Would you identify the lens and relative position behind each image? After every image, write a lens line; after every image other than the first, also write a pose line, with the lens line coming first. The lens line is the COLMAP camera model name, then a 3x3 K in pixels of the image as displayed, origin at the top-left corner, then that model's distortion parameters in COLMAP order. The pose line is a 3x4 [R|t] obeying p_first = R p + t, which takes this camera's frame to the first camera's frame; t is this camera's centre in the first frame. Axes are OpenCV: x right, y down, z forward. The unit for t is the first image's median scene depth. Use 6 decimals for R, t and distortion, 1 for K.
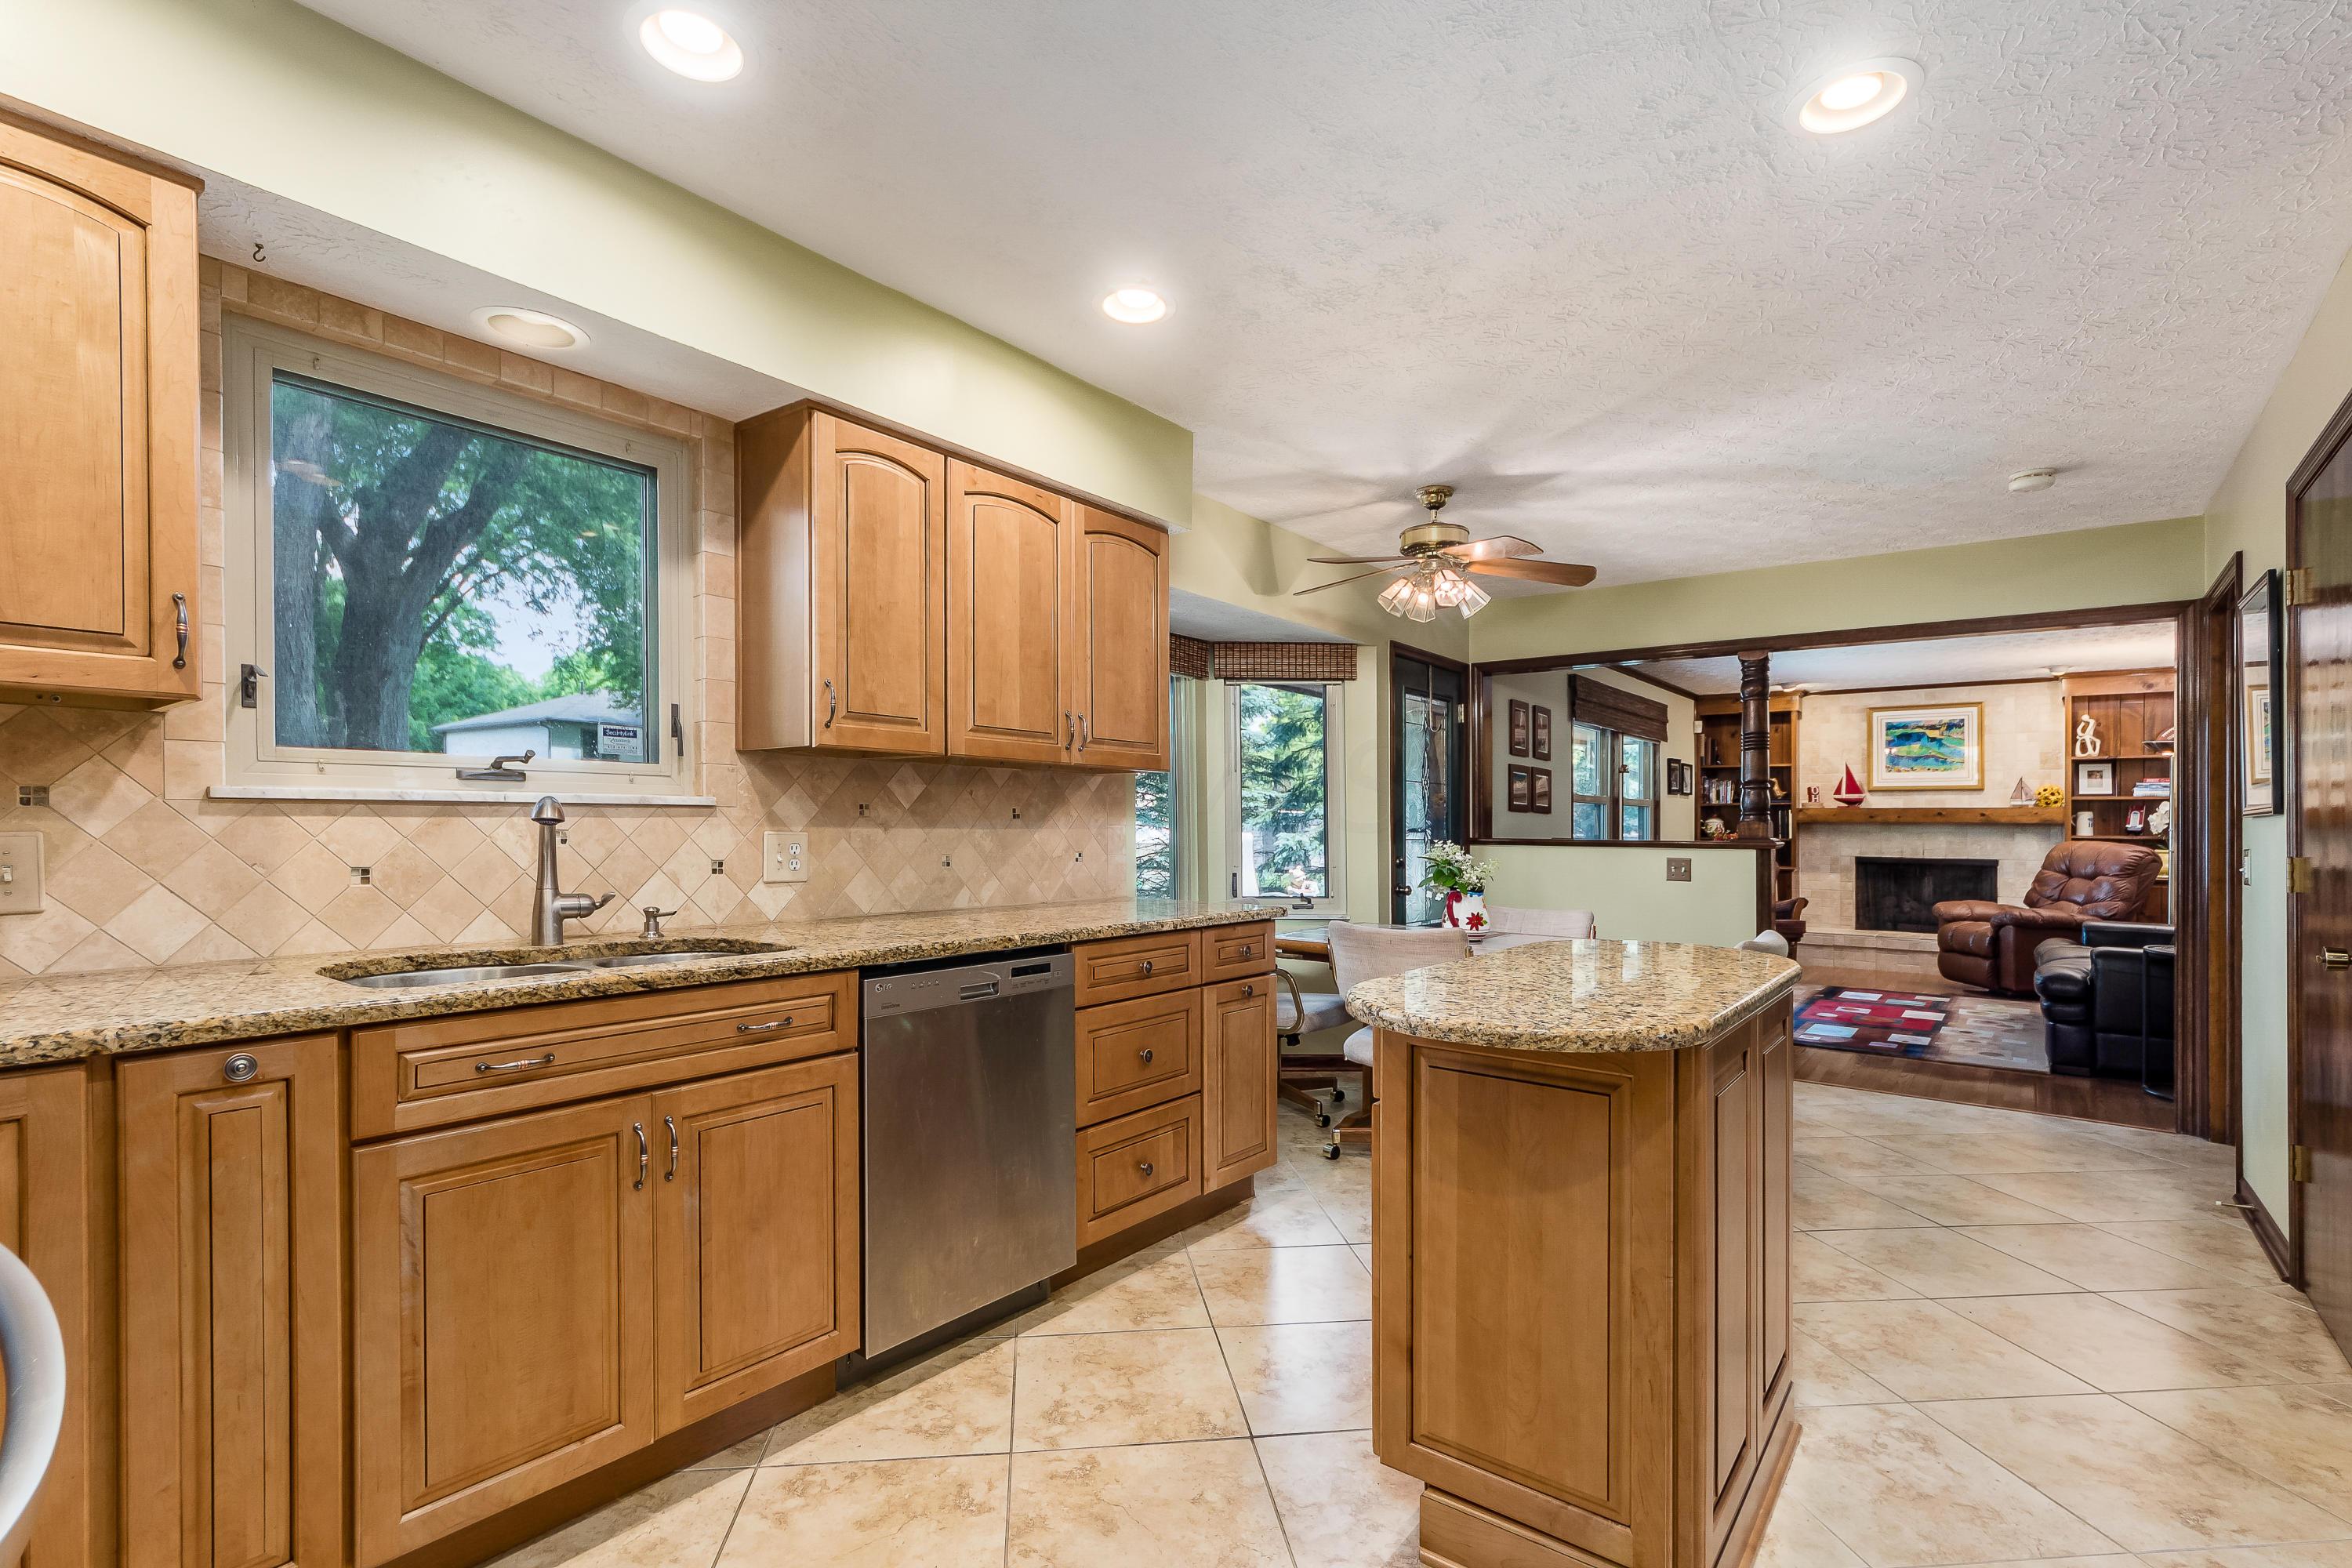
lens RADIAL K [[1070.6, 0, 1168.4], [0, 1070.6, 796.4], [0, 0, 1]] dist [0.001057, 0.003241]
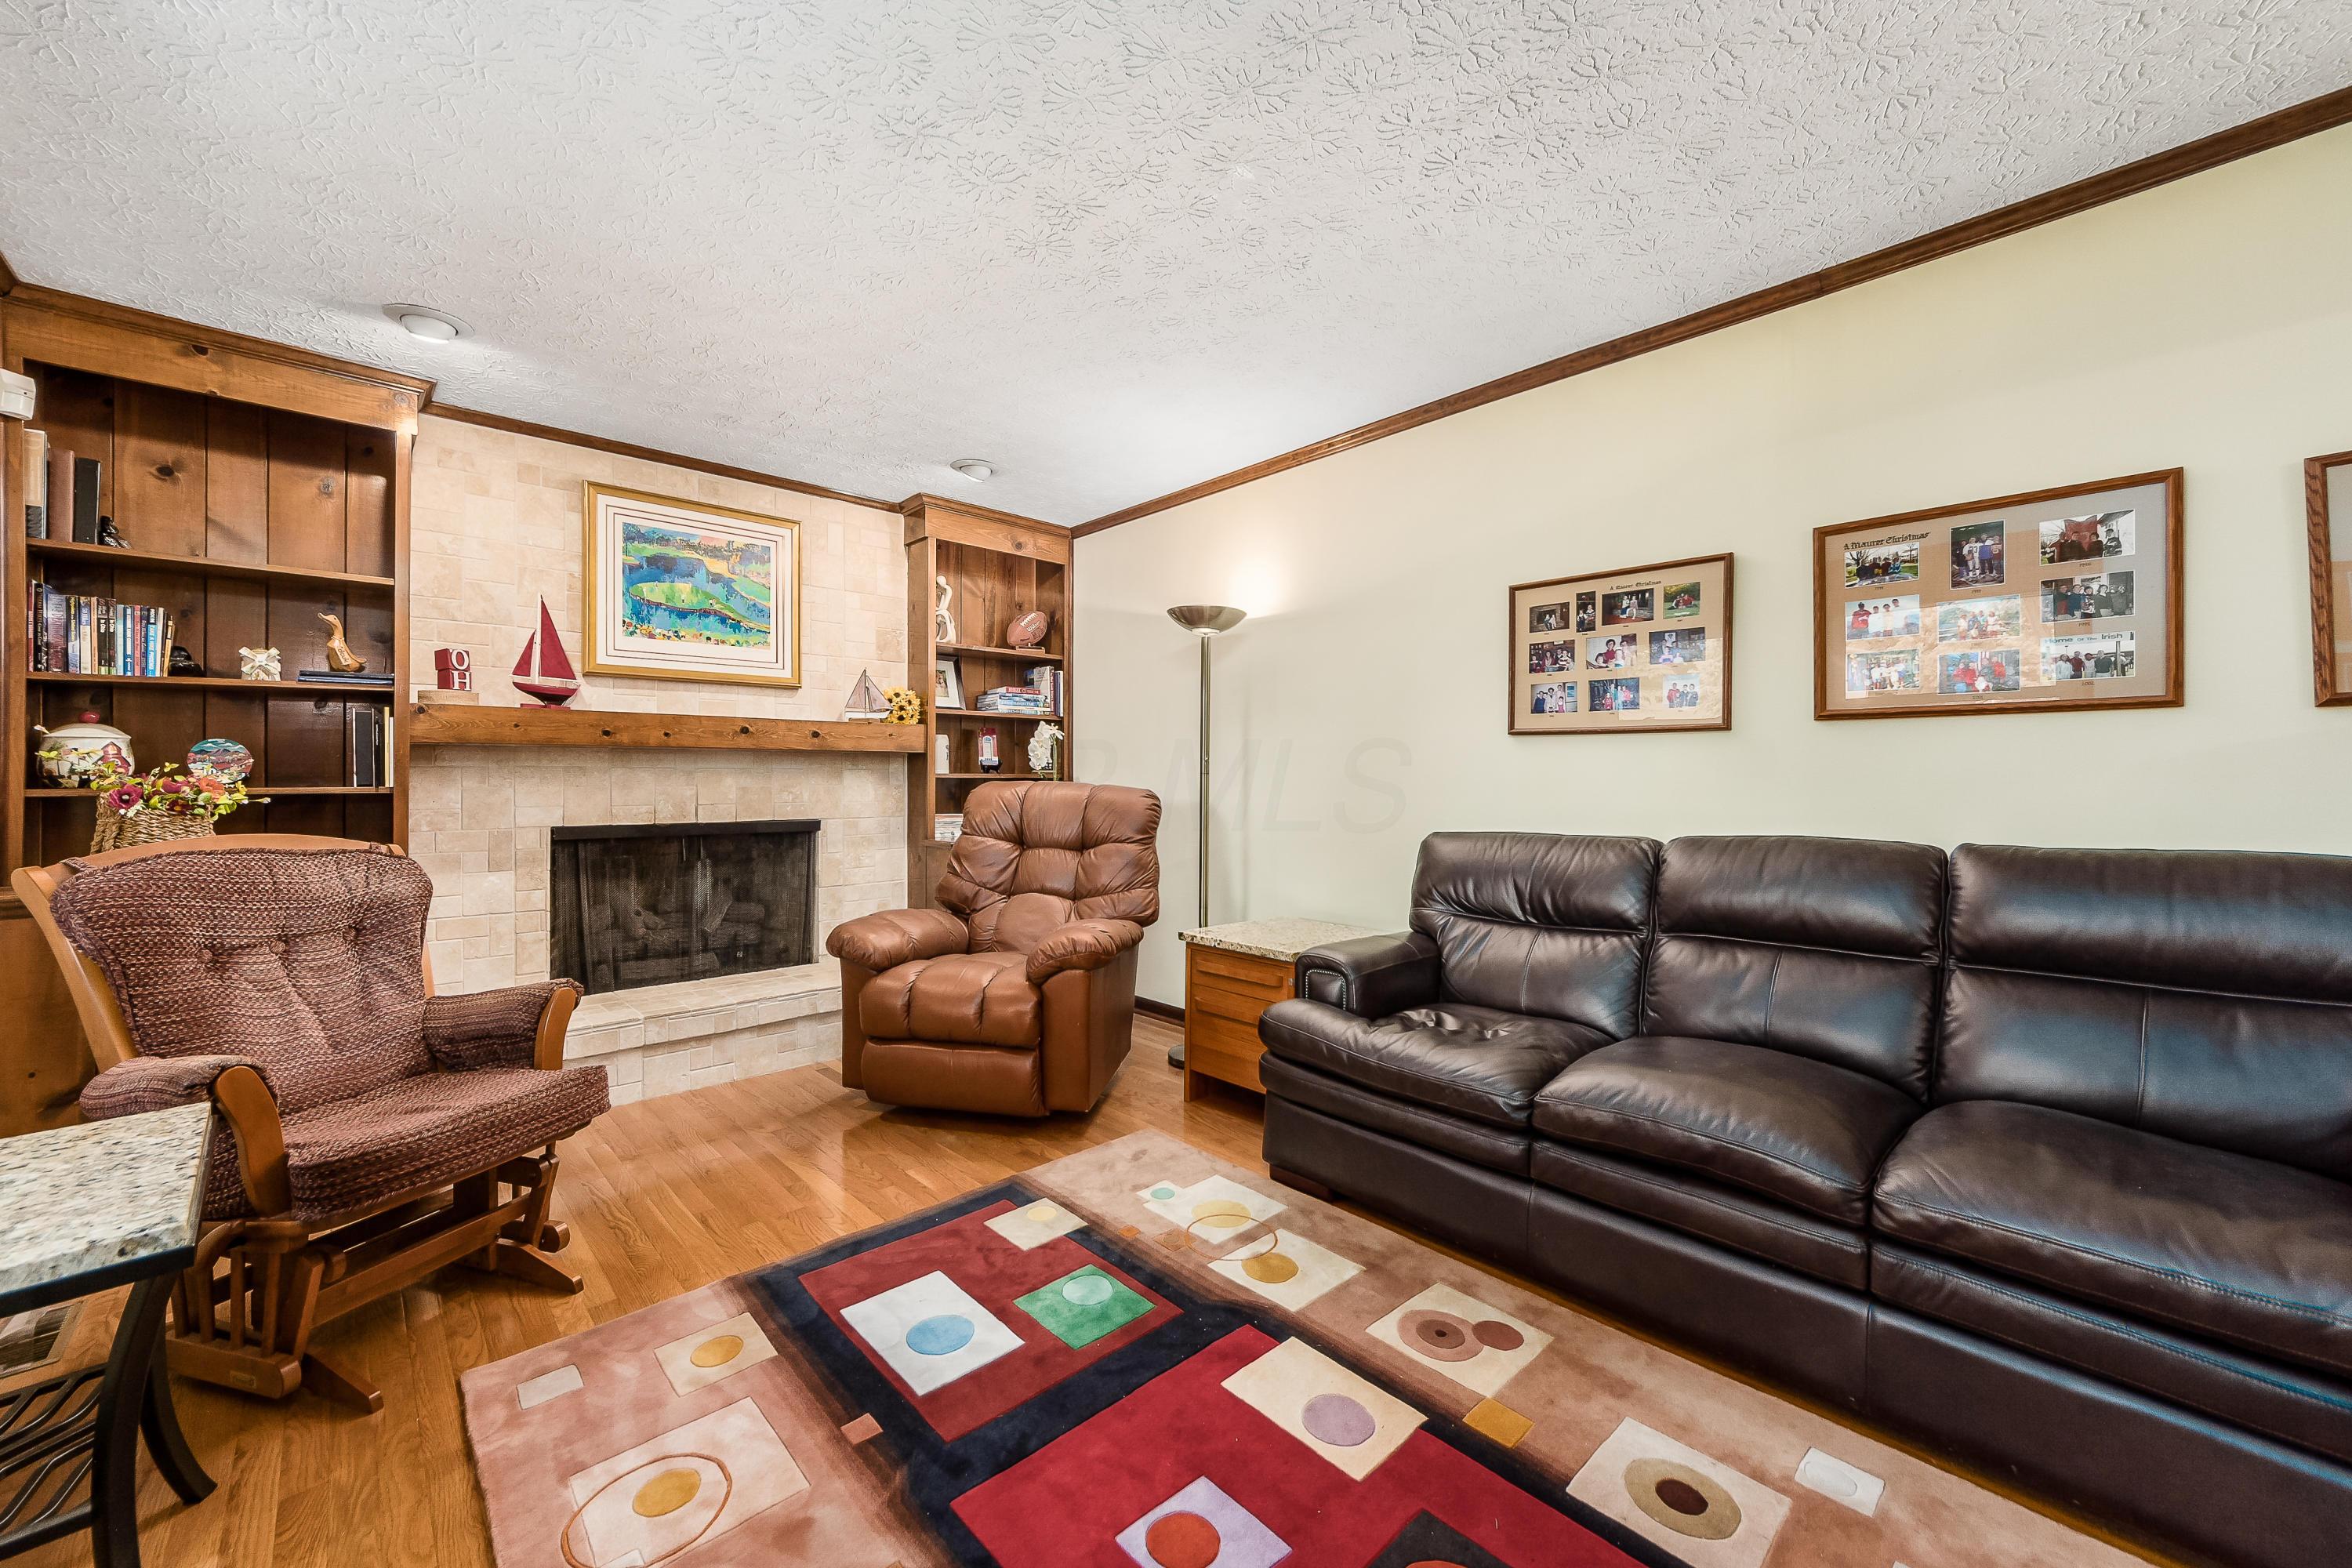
lens RADIAL K [[902.5, 0, 1164.2], [0, 902.5, 788.0], [0, 0, 1]] dist [-0.001751, -0.000525]
pose [[0.153697, -0.015946, 0.987989, 0.358445], [-0.022145, 0.999563, 0.019578, 0.031110], [-0.987870, -0.024888, 0.153276, 0.774116]]
